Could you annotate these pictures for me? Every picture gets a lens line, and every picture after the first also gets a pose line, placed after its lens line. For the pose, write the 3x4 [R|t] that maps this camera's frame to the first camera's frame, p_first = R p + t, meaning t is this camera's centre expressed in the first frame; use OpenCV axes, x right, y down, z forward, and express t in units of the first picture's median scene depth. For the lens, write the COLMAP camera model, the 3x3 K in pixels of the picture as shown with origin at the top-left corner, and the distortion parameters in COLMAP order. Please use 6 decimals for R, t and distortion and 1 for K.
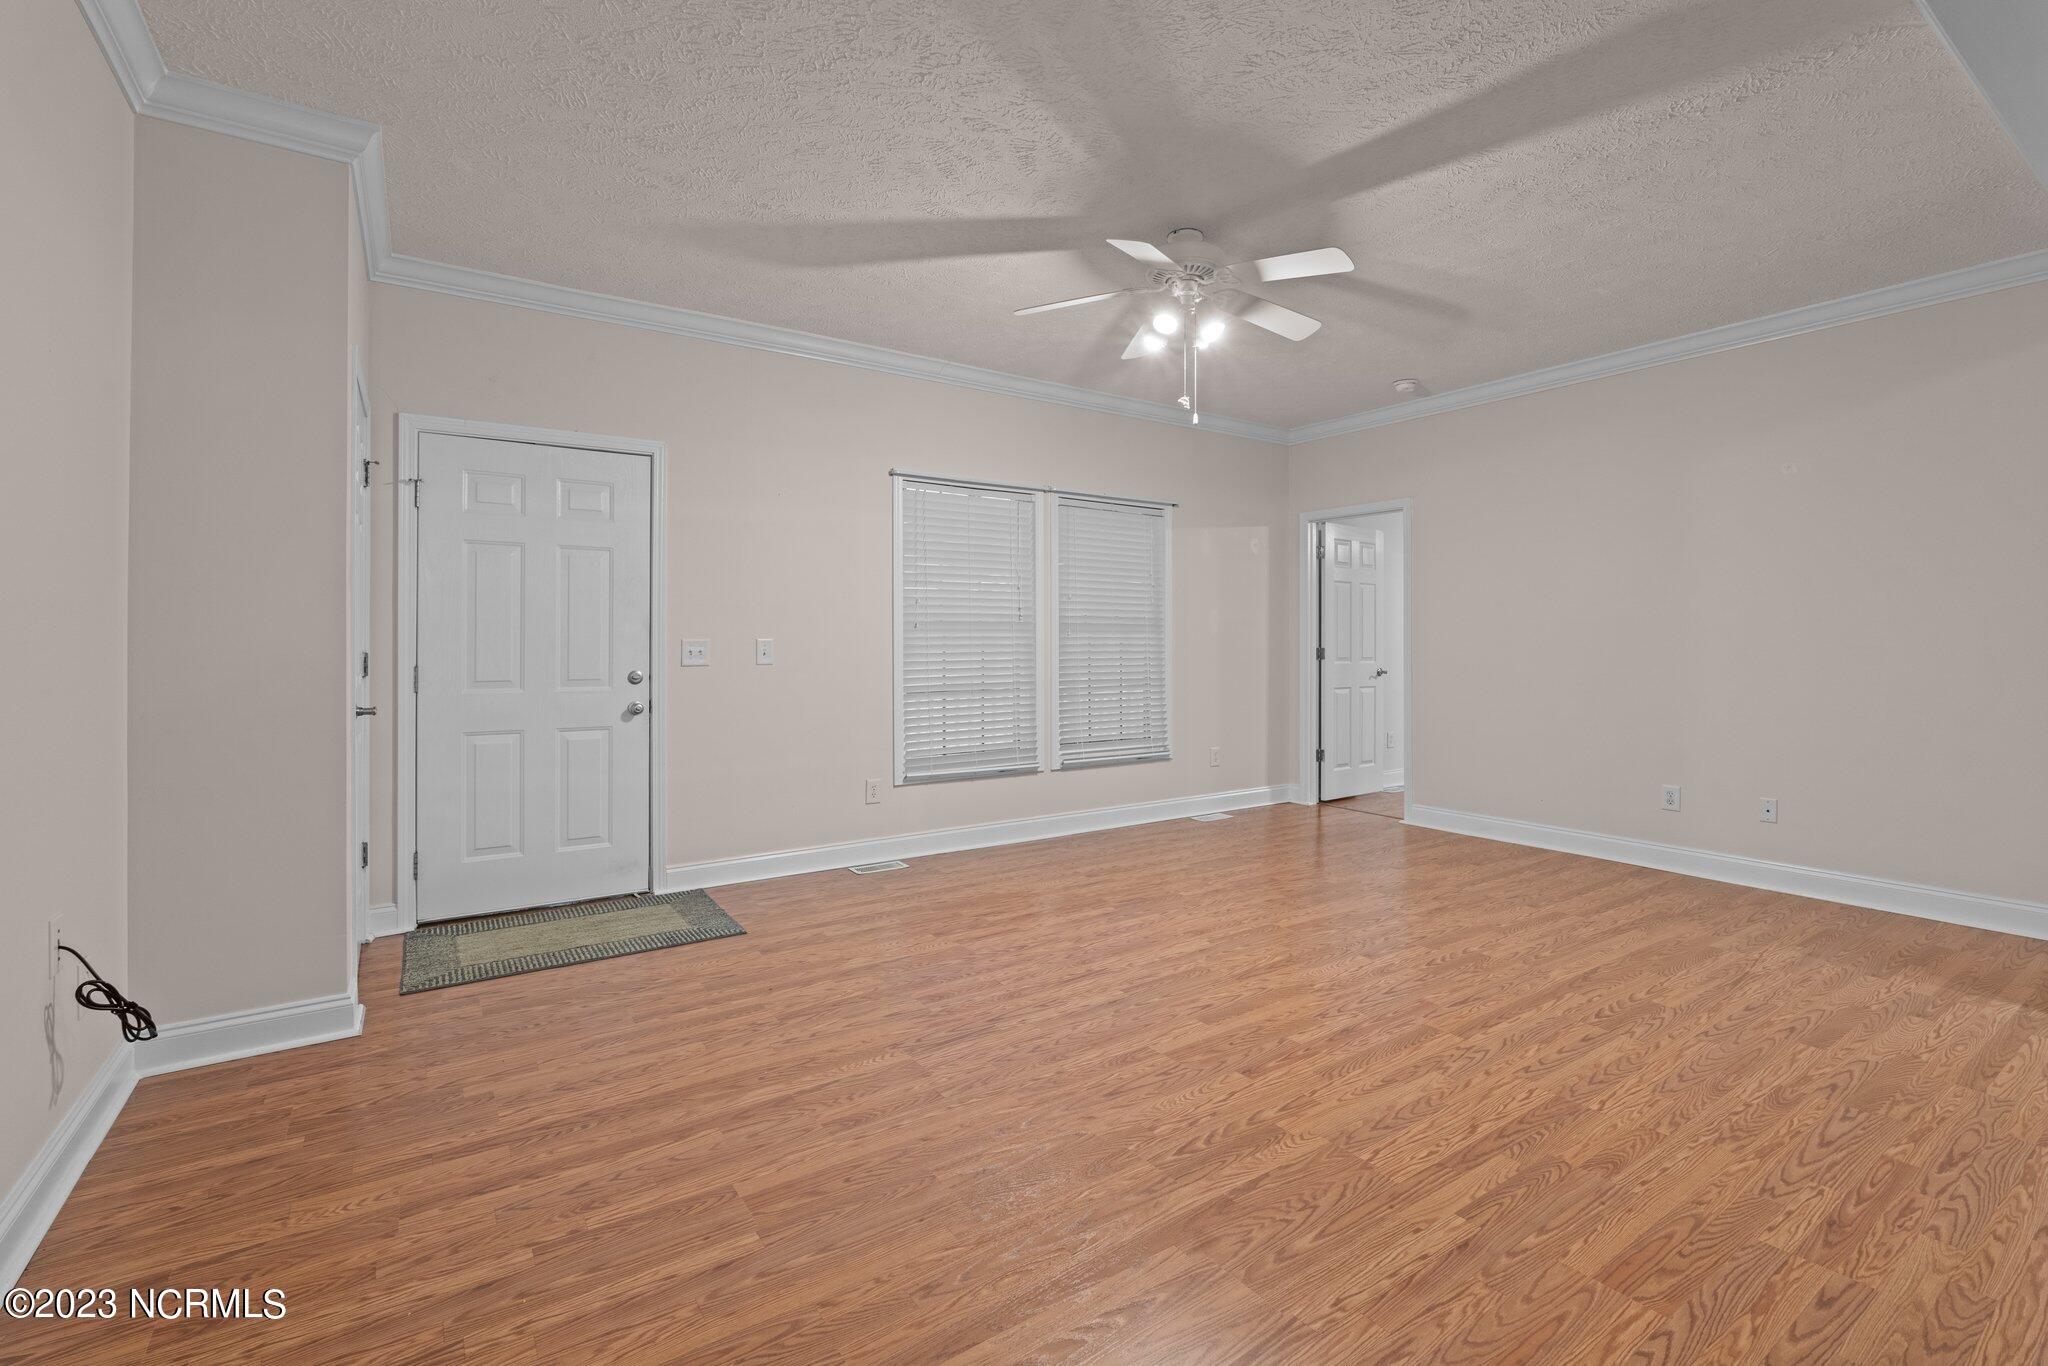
lens RADIAL K [[914.8, 0, 1038.2], [0, 914.8, 621.9], [0, 0, 1]] dist [-0.009839, 0.001217]
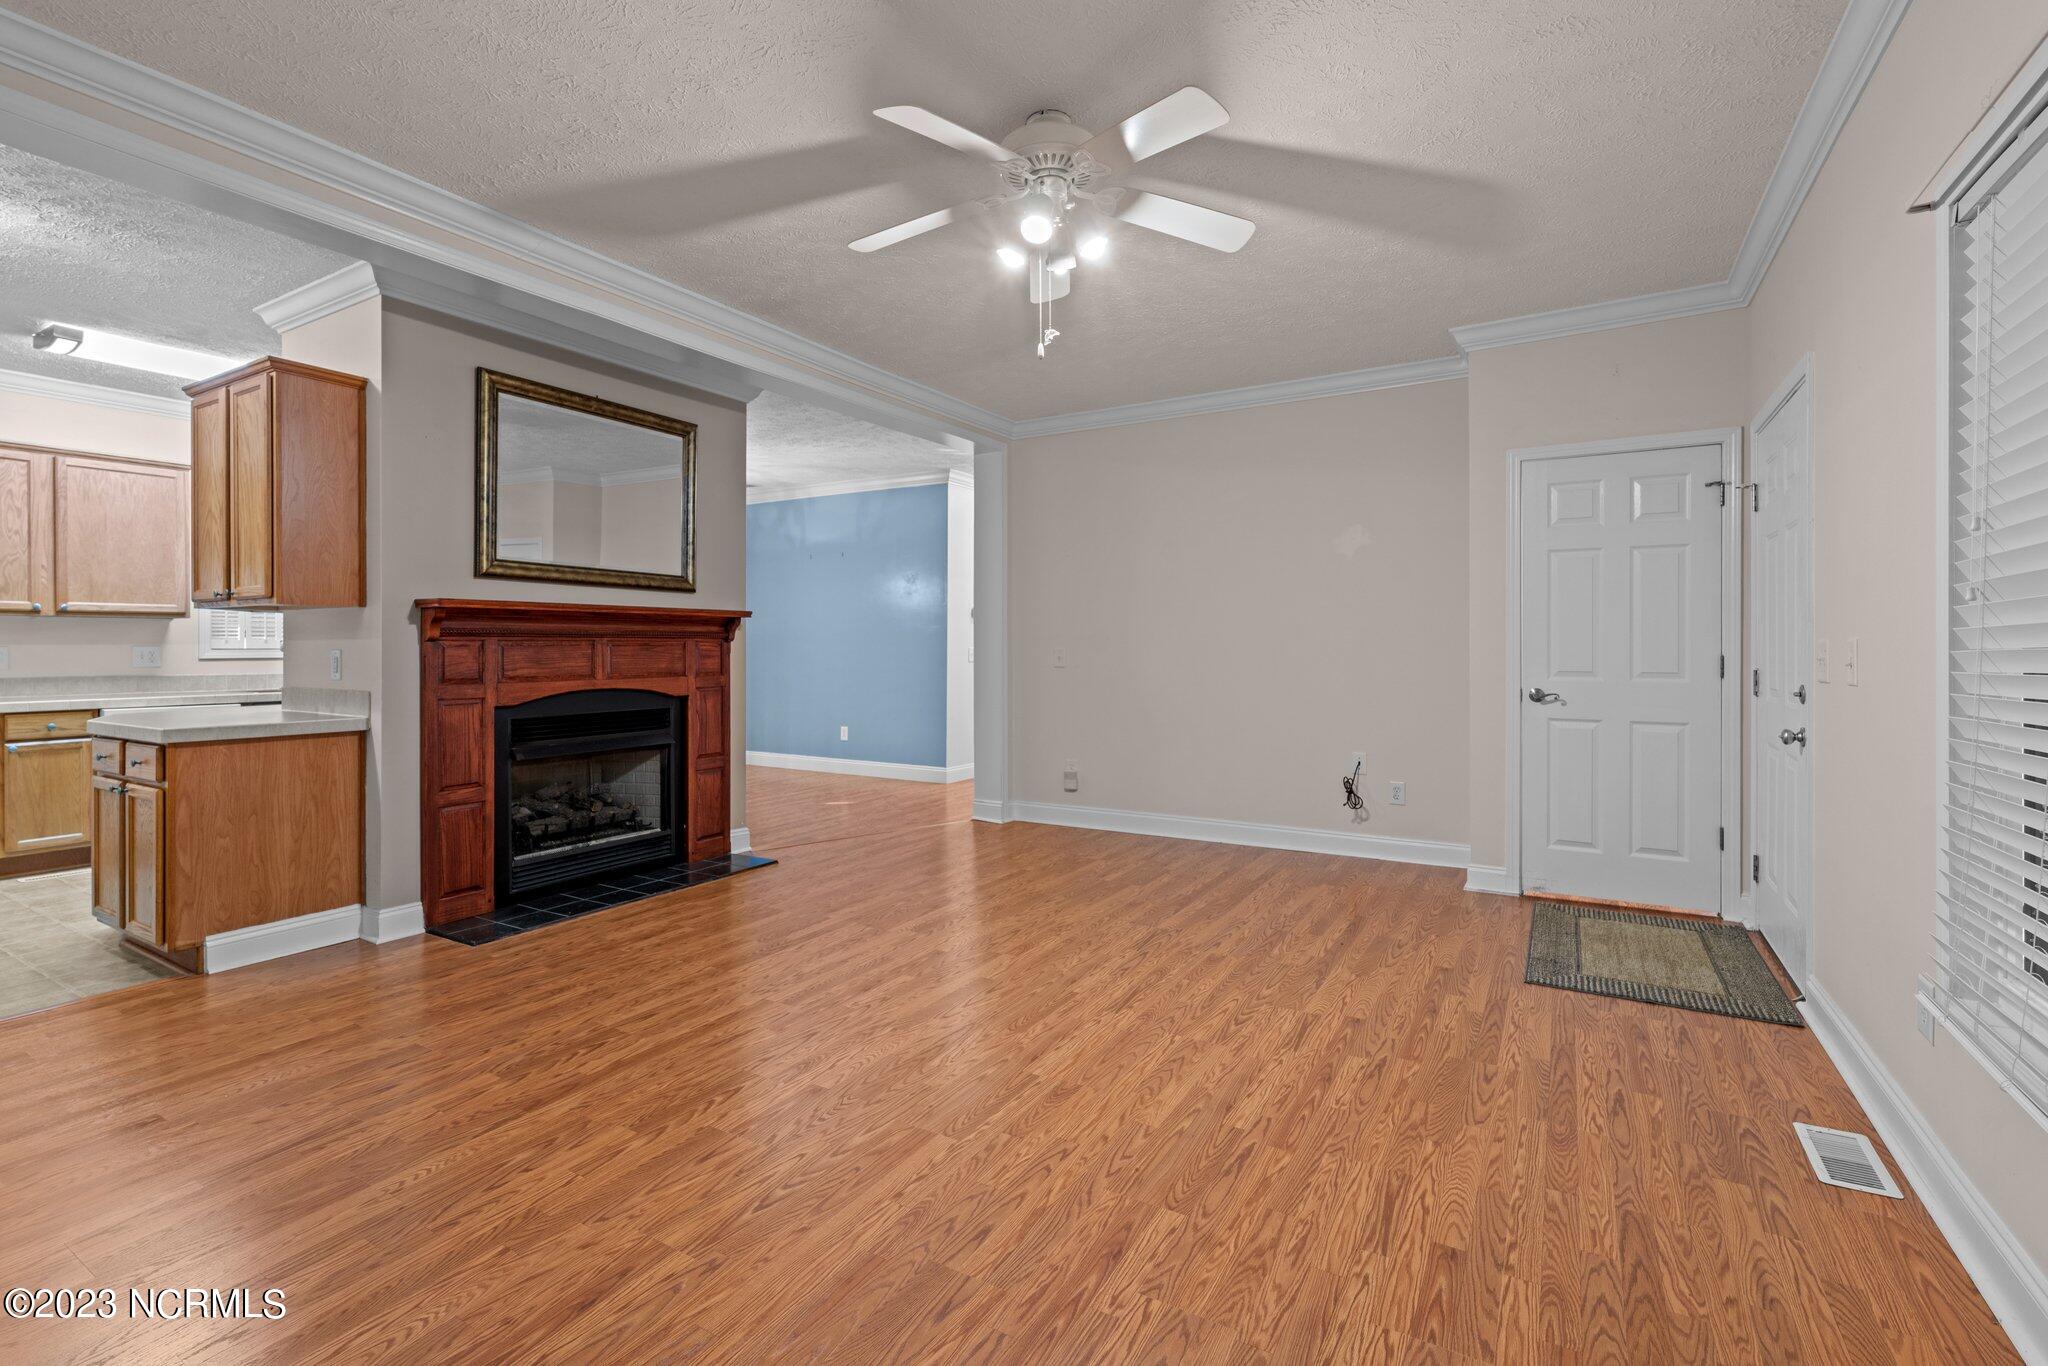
lens RADIAL K [[914.8, 0, 1040.2], [0, 914.8, 653.8], [0, 0, 1]] dist [-0.009839, 0.001217]
pose [[-0.905268, 0.004908, -0.424813, 0.627189], [0.012879, 0.999791, -0.015893, 0.047929], [0.424646, -0.019858, -0.905142, 2.148043]]
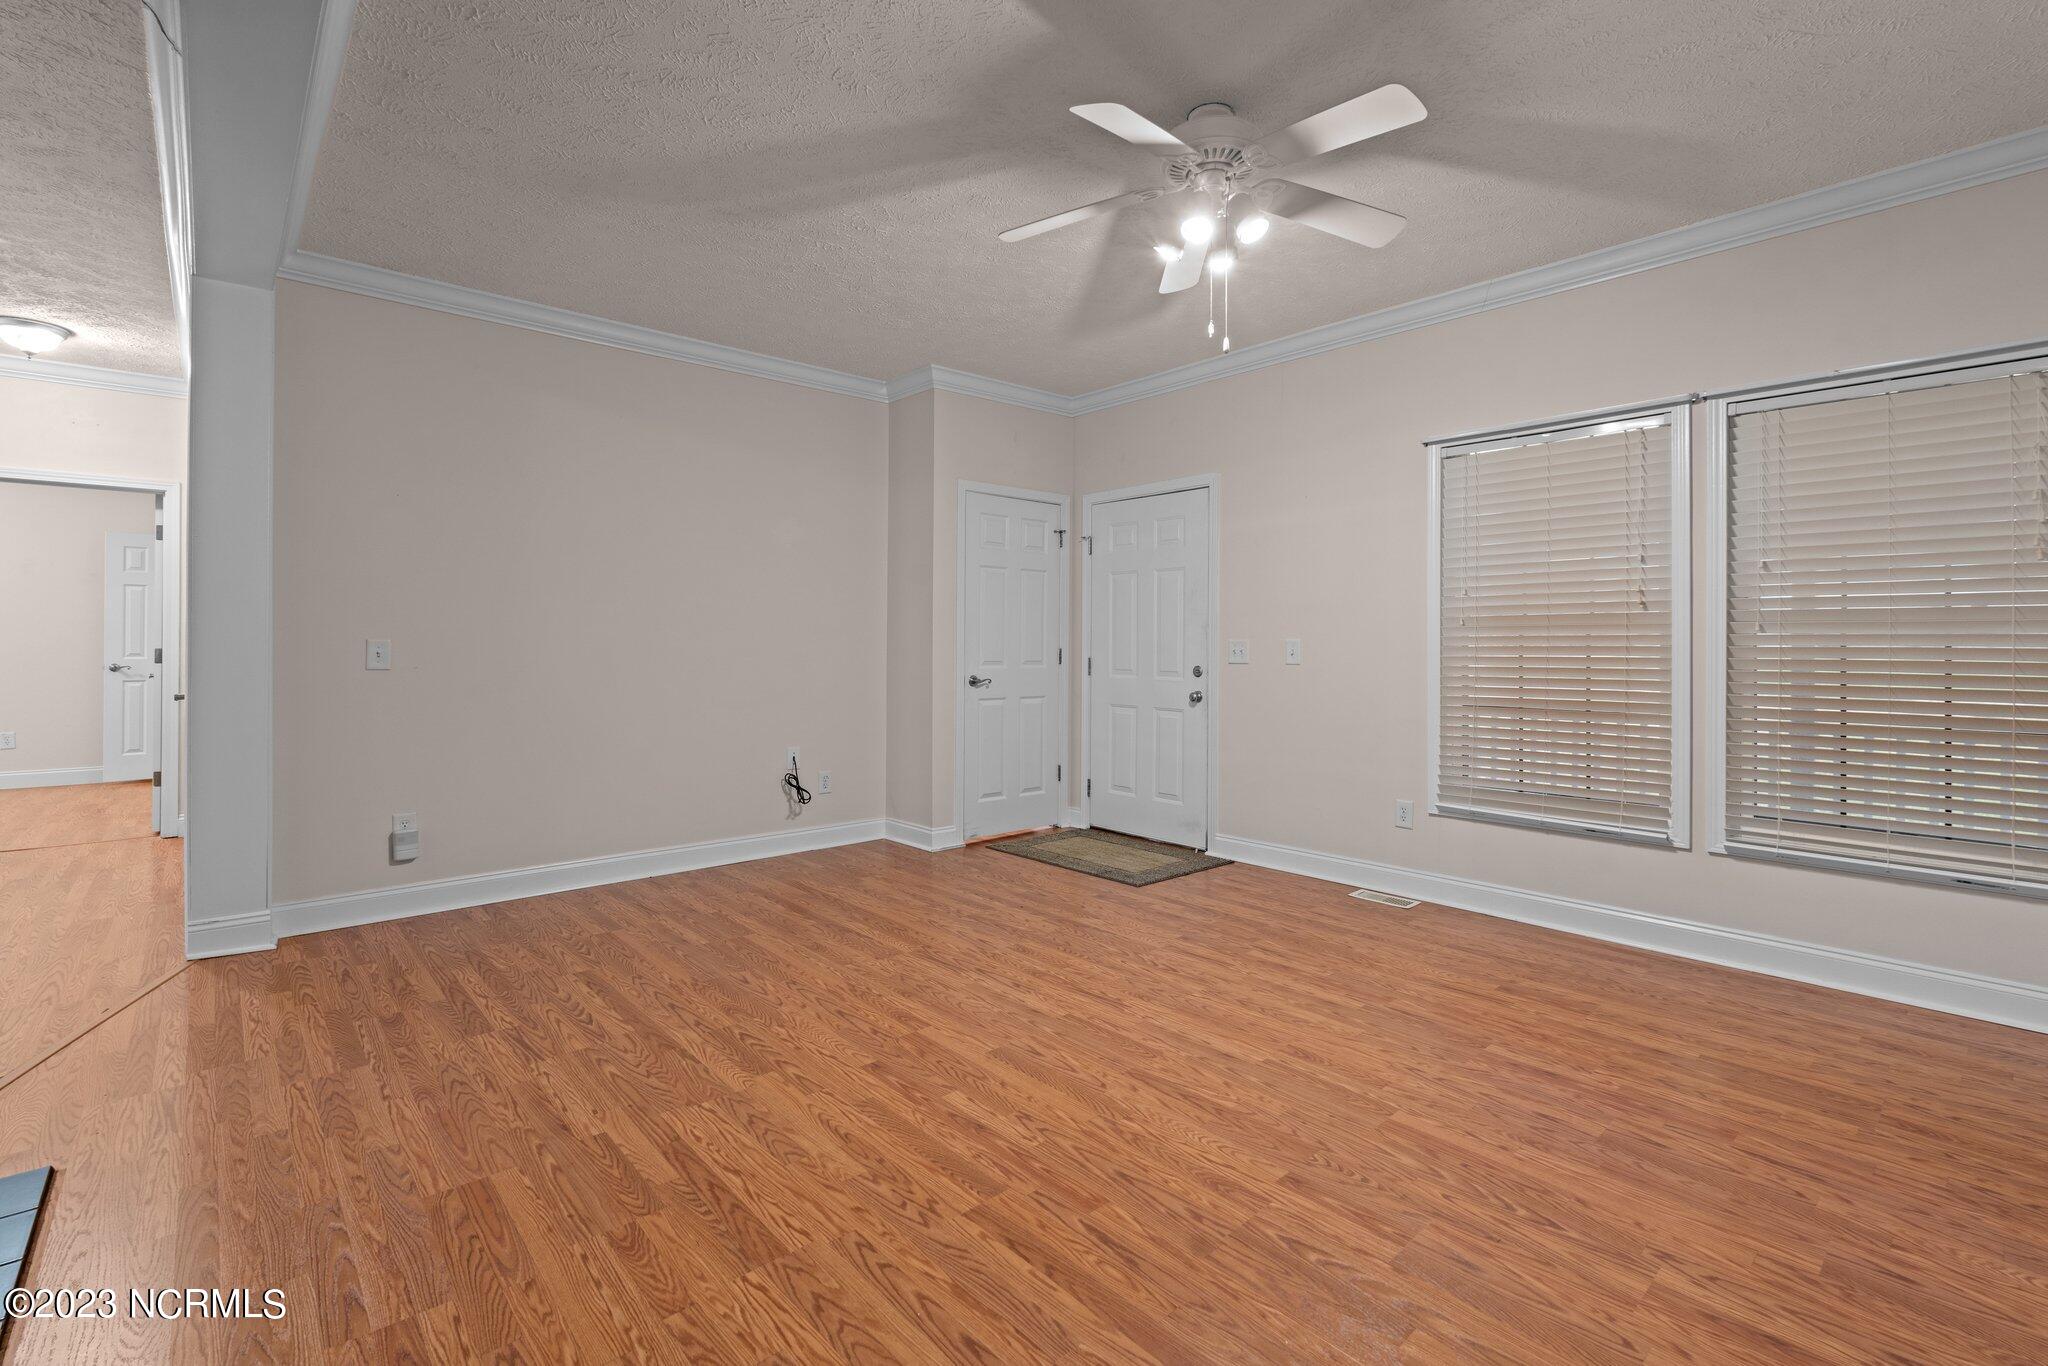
lens RADIAL K [[914.8, 0, 1018.7], [0, 914.8, 635.1], [0, 0, 1]] dist [-0.009839, 0.001217]
pose [[0.123430, -0.008182, -0.992320, 1.145732], [0.020445, 0.999775, -0.005700, 0.020833], [0.992143, -0.019585, 0.123570, 0.946977]]
